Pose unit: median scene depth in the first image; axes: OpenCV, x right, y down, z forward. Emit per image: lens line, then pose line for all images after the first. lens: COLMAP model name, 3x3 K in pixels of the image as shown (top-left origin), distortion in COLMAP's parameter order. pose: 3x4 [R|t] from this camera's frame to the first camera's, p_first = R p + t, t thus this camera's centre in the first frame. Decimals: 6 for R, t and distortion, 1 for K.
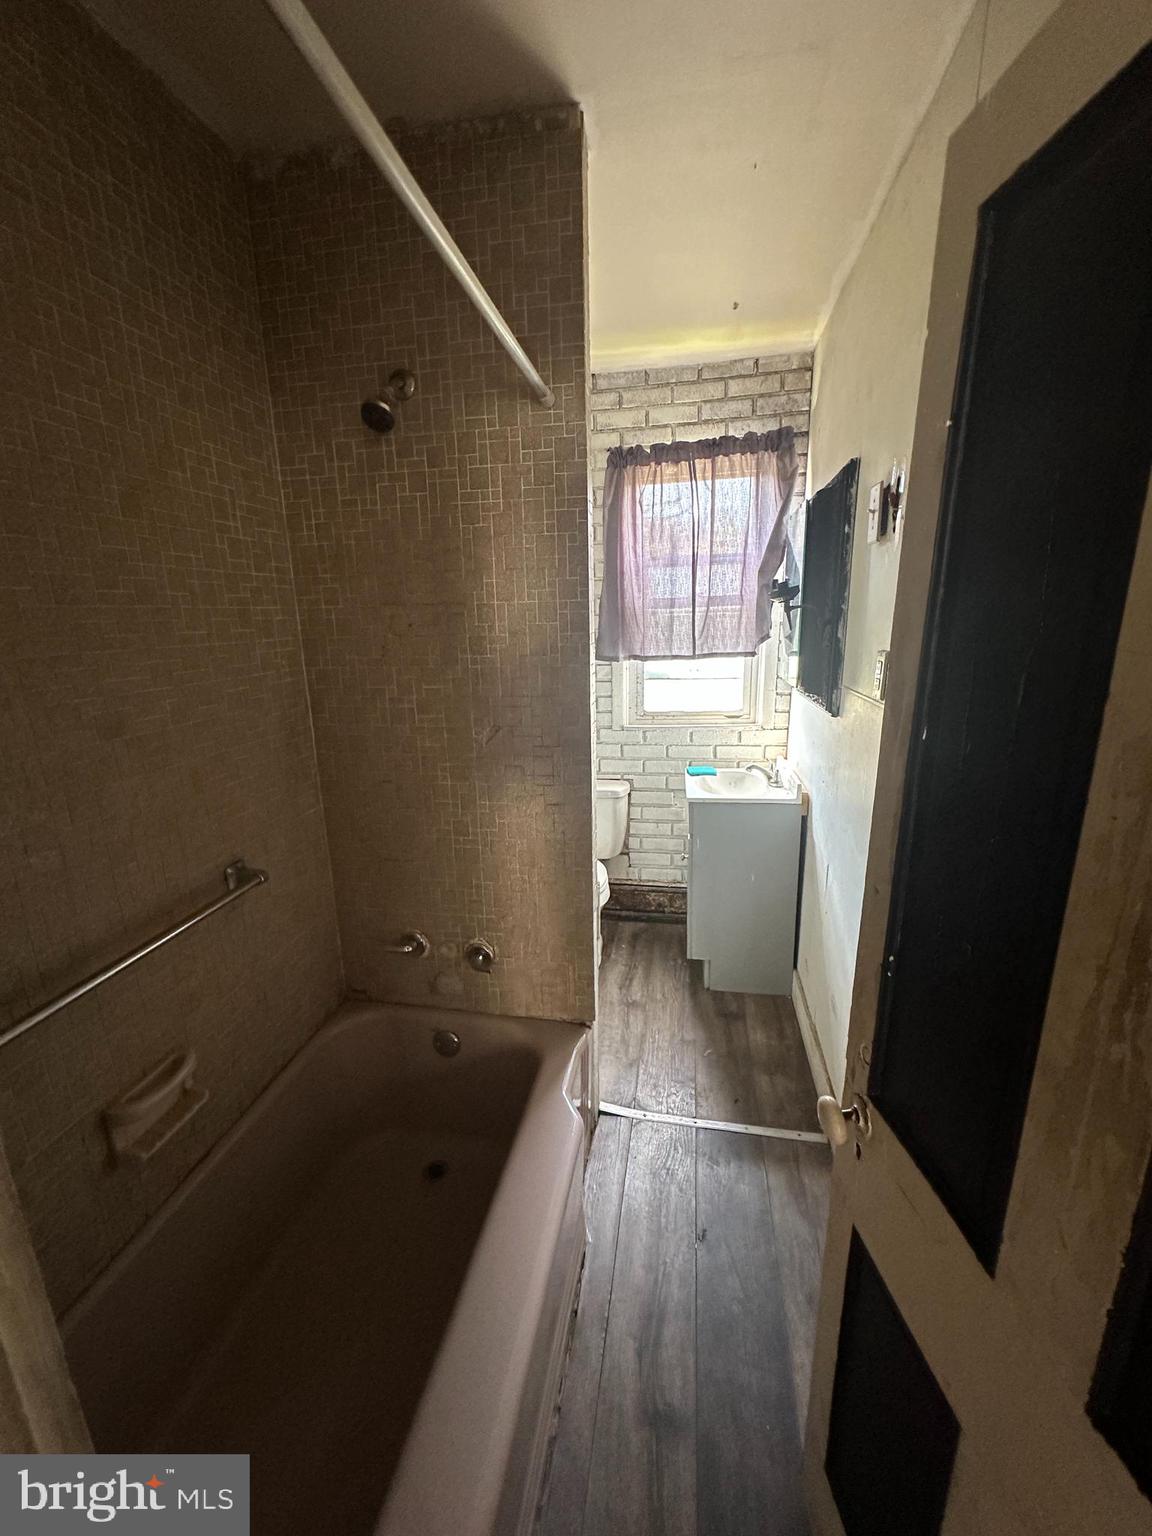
lens RADIAL K [[618.4, 0, 581.3], [0, 618.4, 768.7], [0, 0, 1]] dist [-0.003432, 0.000798]
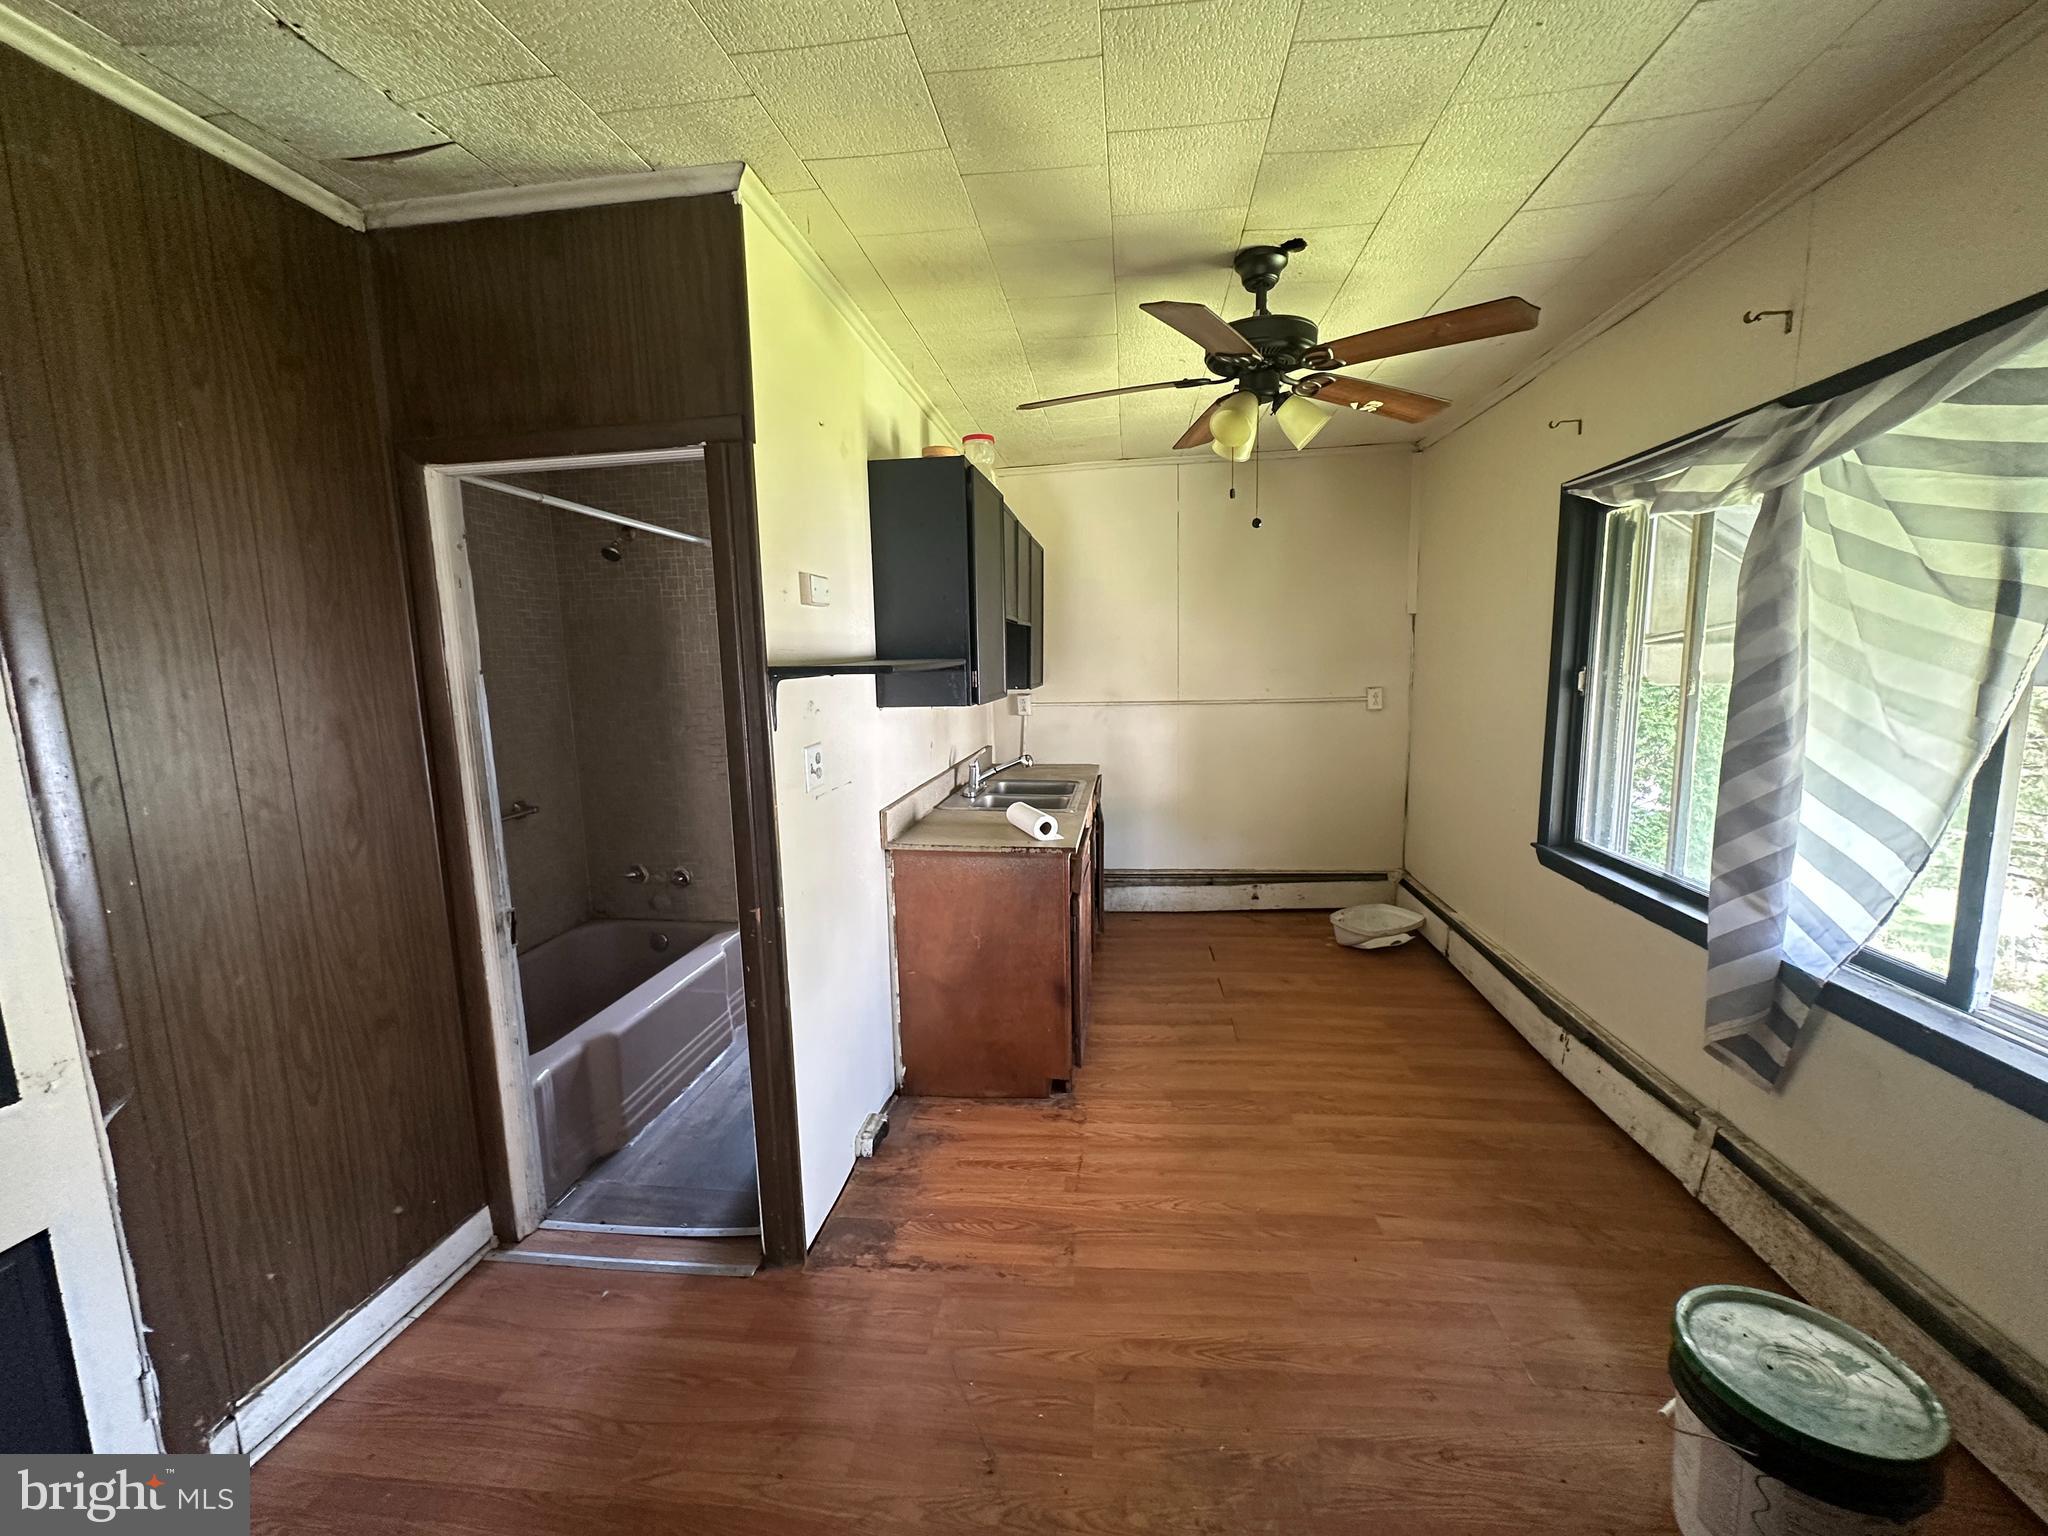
lens RADIAL K [[824.5, 0, 1028.3], [0, 824.5, 770.5], [0, 0, 1]] dist [-0.003432, 0.000798]
pose [[0.998816, -0.011439, 0.047274, 0.594588], [0.016154, 0.994797, -0.100588, 0.254380], [-0.045878, 0.101233, 0.993804, -1.079332]]
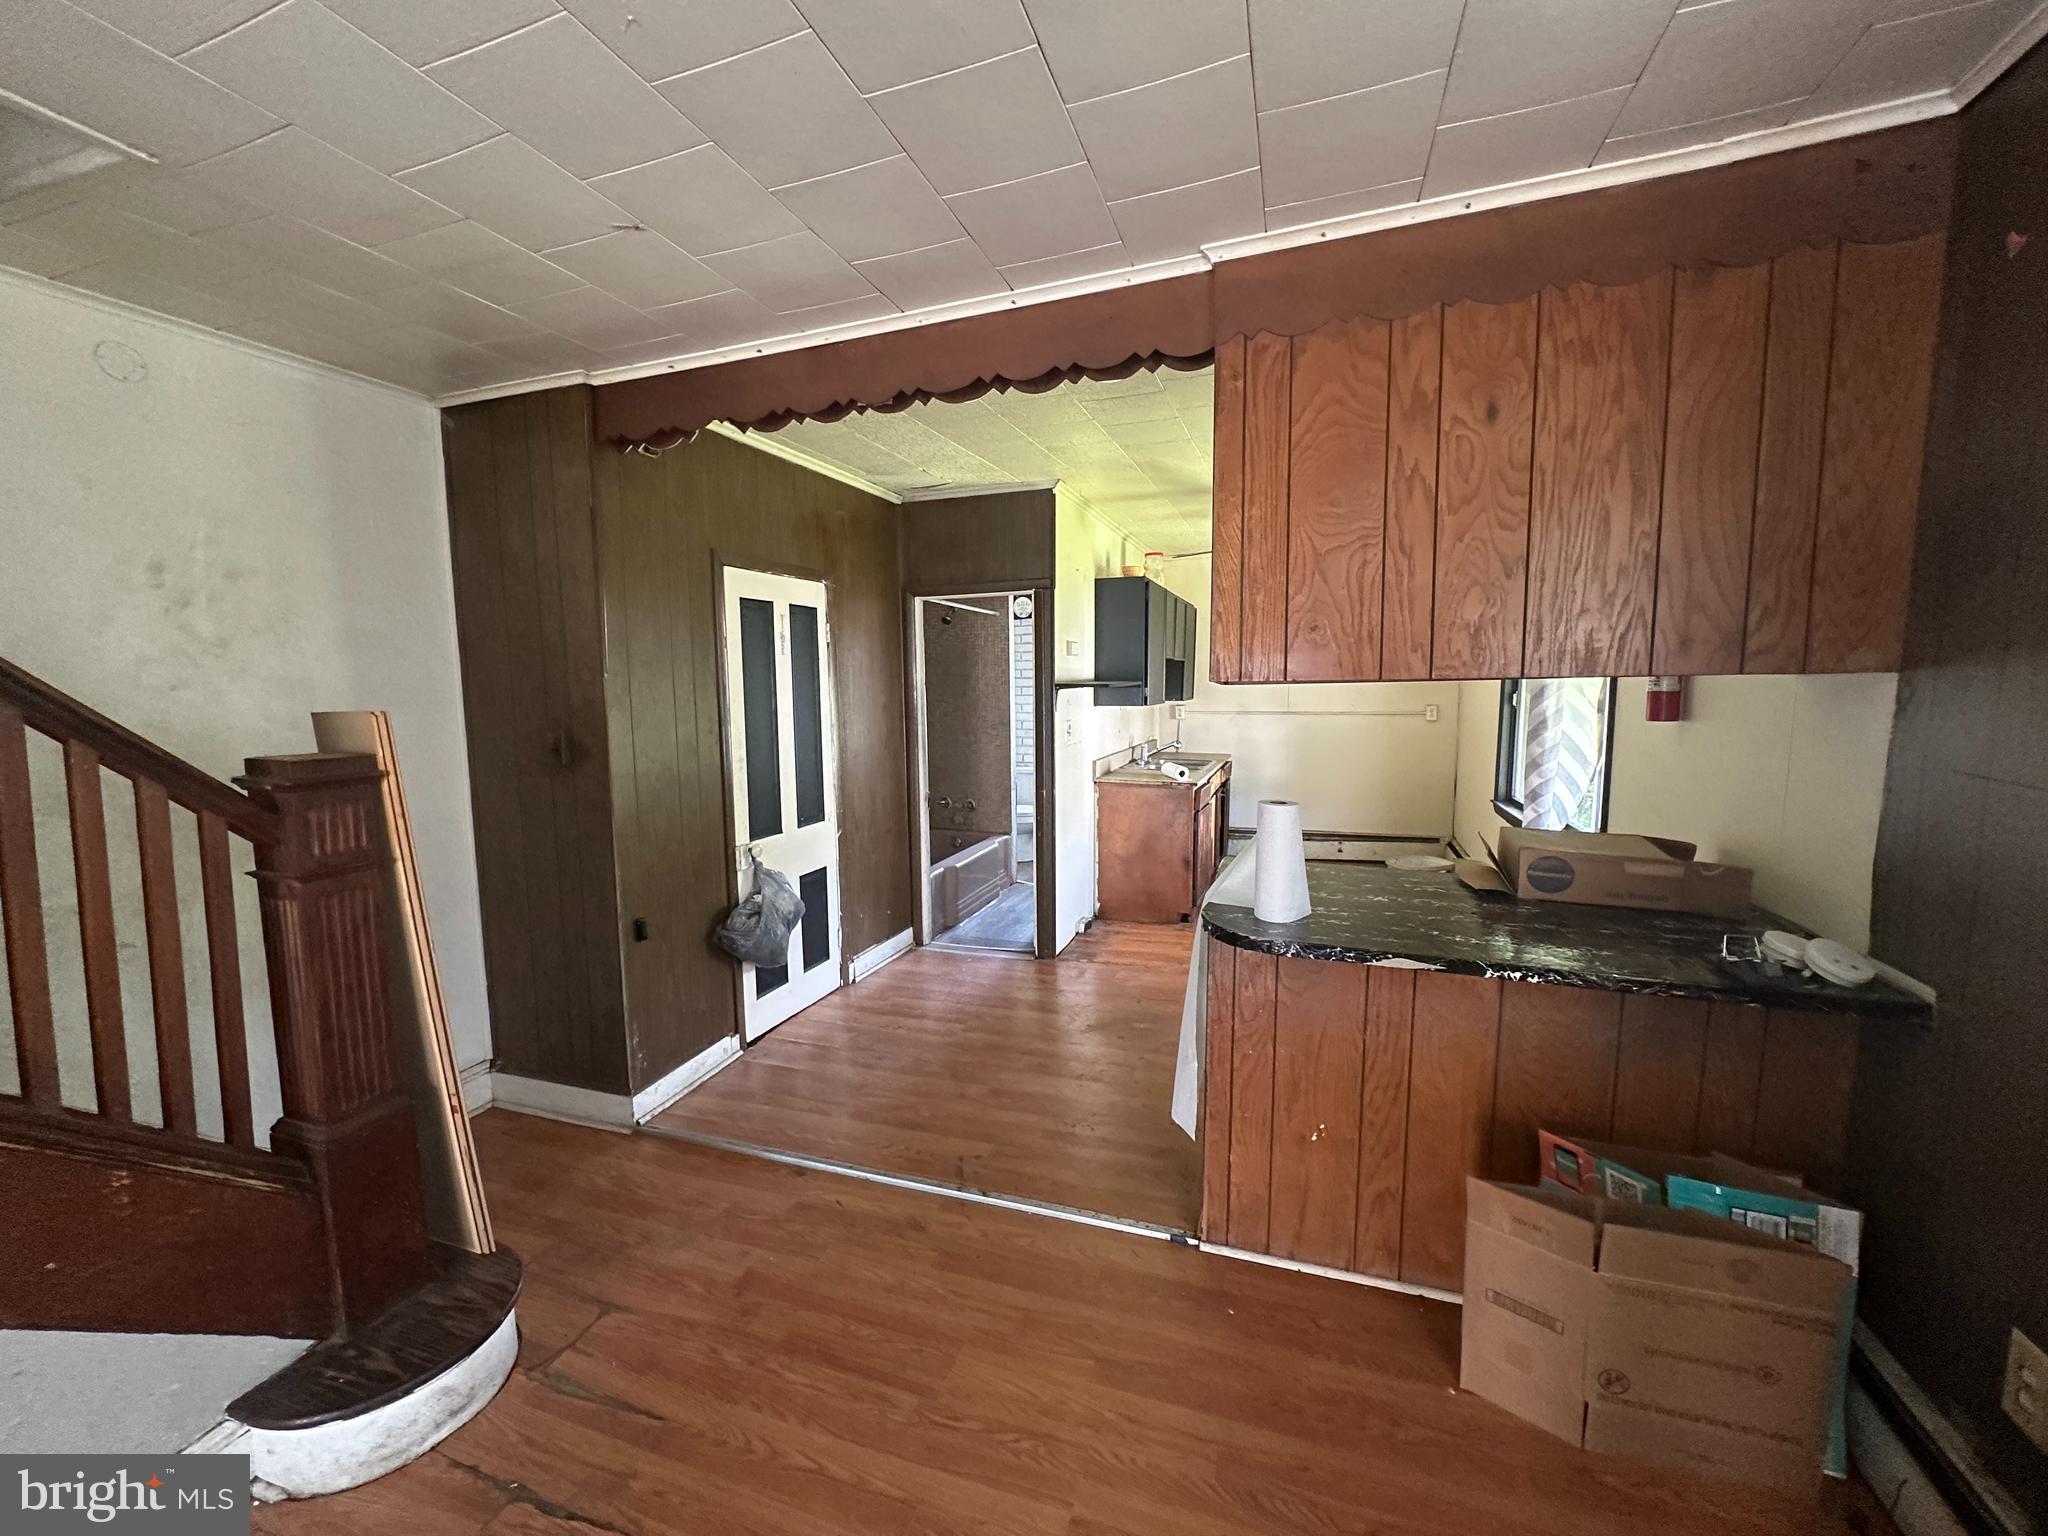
lens RADIAL K [[824.5, 0, 1019.2], [0, 824.5, 771.5], [0, 0, 1]] dist [-0.003432, 0.000798]
pose [[0.985139, 0.026484, -0.169707, 0.628239], [-0.047408, 0.991586, -0.120453, 0.566740], [0.165089, 0.126709, 0.978106, -2.397646]]
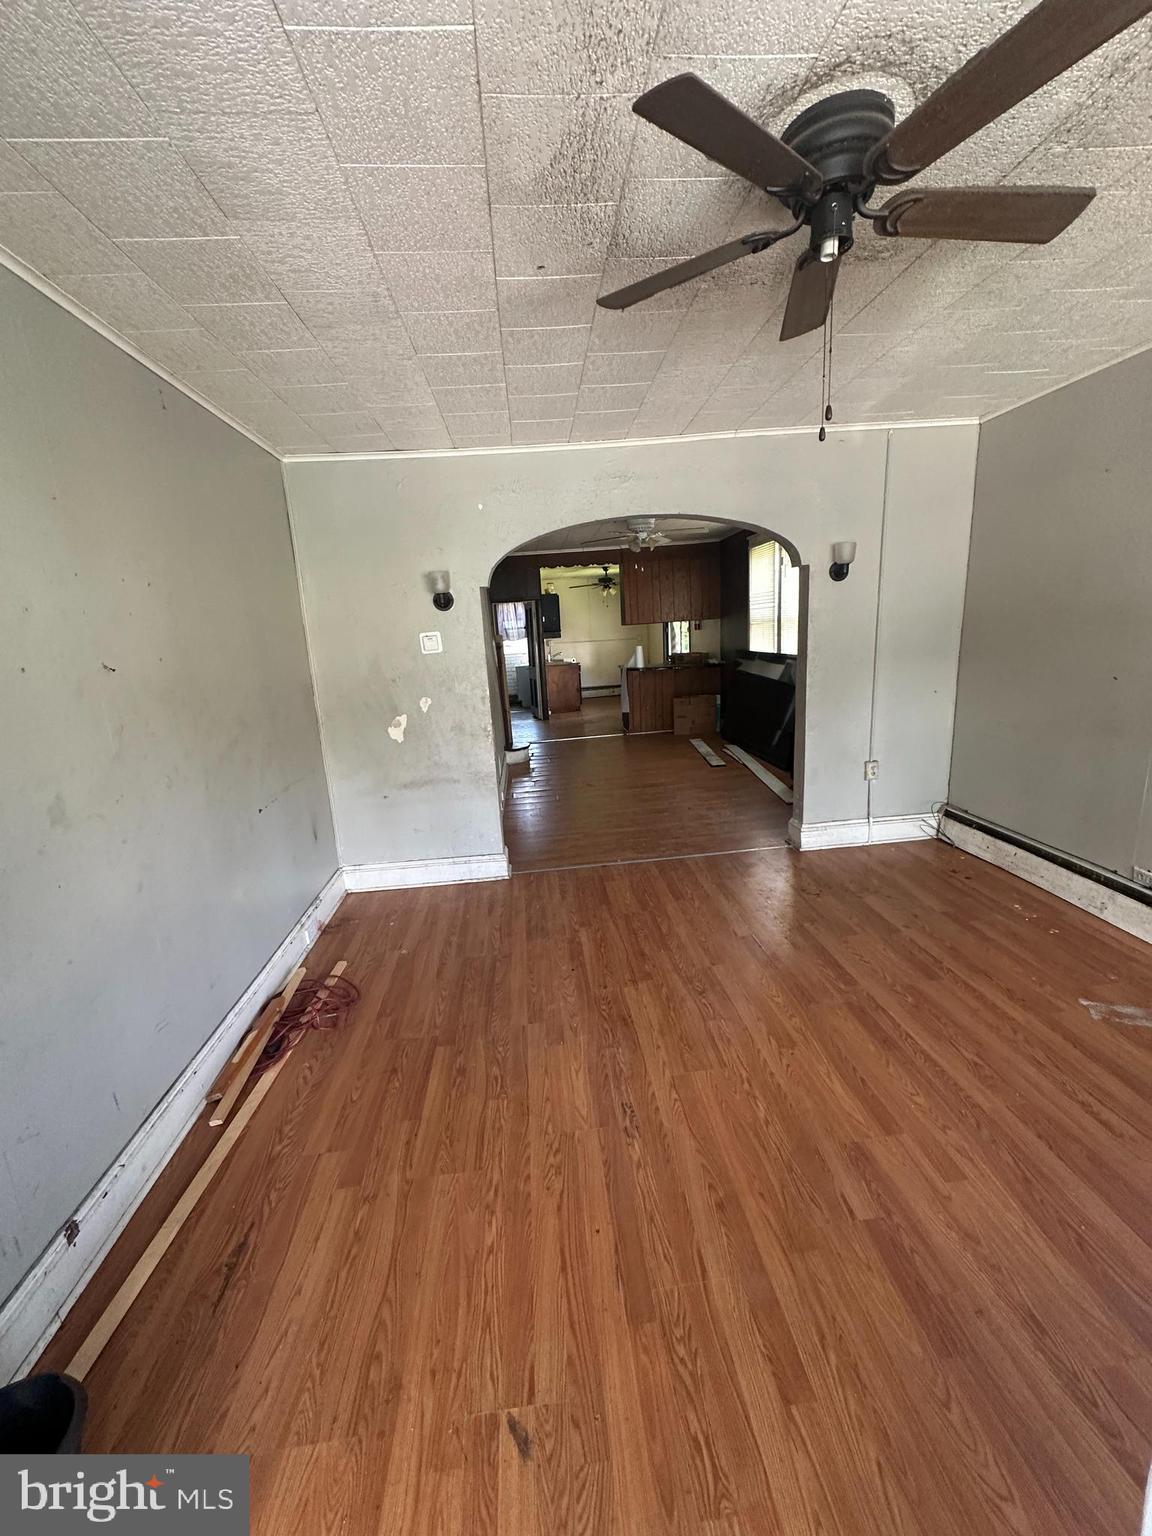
lens RADIAL K [[618.4, 0, 571.9], [0, 618.4, 768.3], [0, 0, 1]] dist [-0.003432, 0.000798]
pose [[0.969332, -0.089003, 0.229071, -0.871030], [0.096045, 0.995181, -0.019756, 1.430847], [-0.226209, 0.041151, 0.973209, -5.678072]]
